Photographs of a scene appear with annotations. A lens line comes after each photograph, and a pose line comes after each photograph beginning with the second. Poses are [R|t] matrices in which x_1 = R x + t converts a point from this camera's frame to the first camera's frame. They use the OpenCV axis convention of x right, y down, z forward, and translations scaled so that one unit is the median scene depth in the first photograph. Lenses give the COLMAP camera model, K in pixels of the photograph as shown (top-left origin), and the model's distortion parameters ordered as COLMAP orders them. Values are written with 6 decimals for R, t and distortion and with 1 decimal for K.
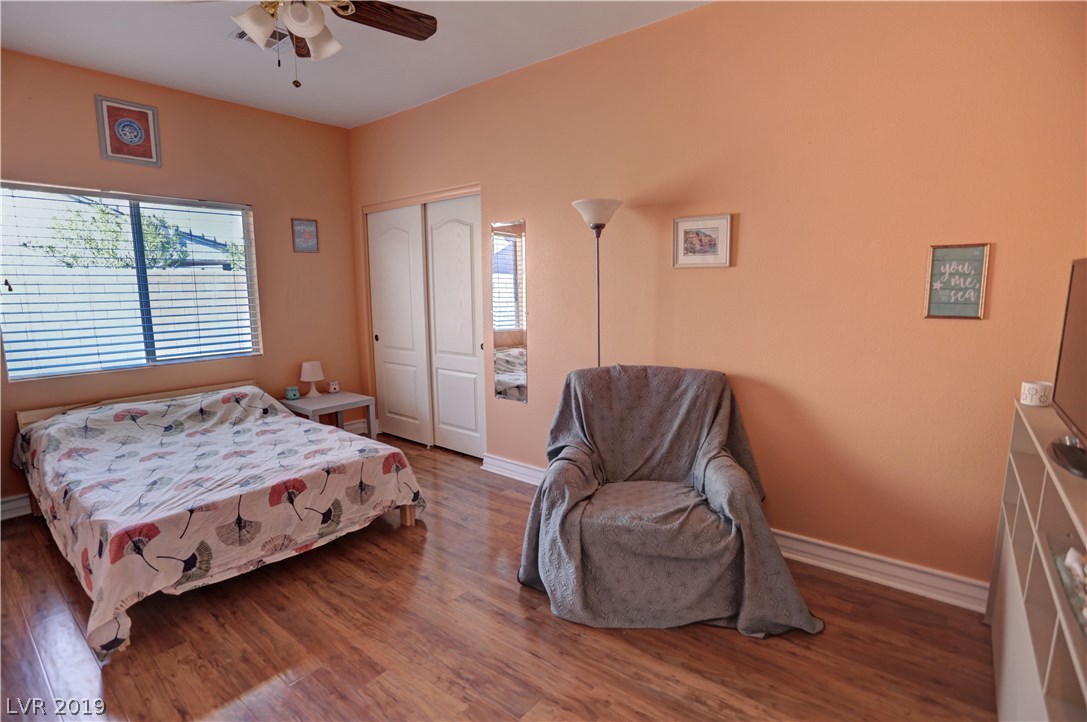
lens RADIAL K [[529.4, 0, 543.5], [0, 529.4, 361.0], [0, 0, 1]] dist [-0.065264, 0.036677]
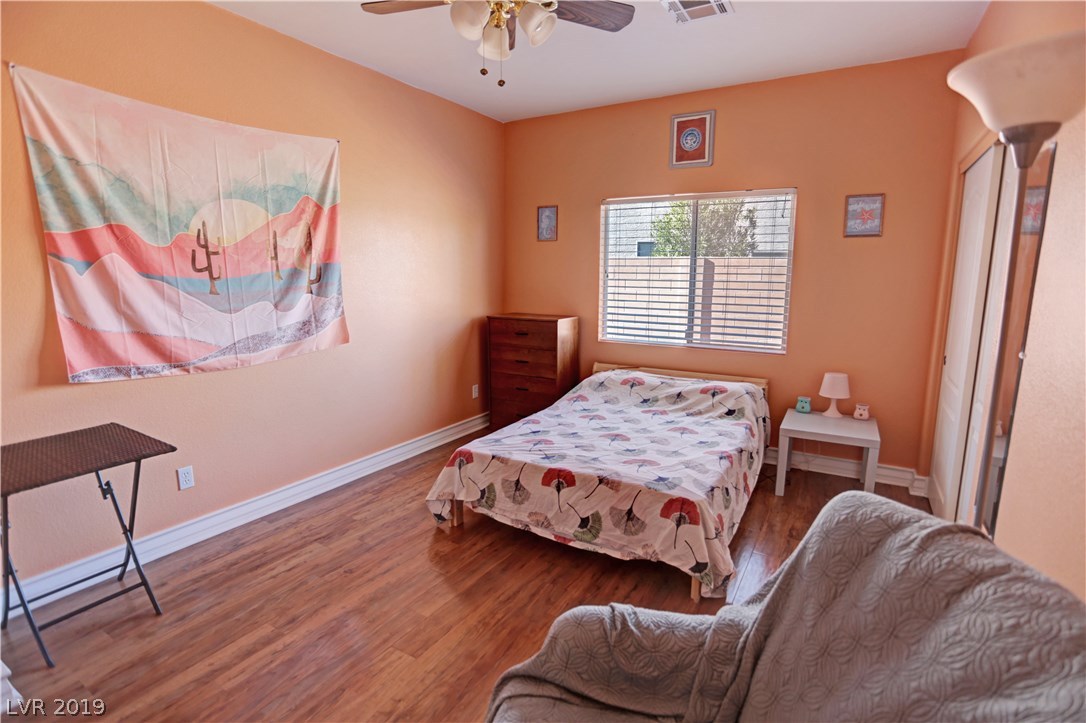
lens RADIAL K [[528.9, 0, 543.0], [0, 528.9, 361.5], [0, 0, 1]] dist [-0.065264, 0.036677]
pose [[0.149920, 0.174424, -0.973191, 0.418042], [-0.146062, 0.977422, 0.152682, -0.116169], [0.977850, 0.119256, 0.172012, 0.656758]]
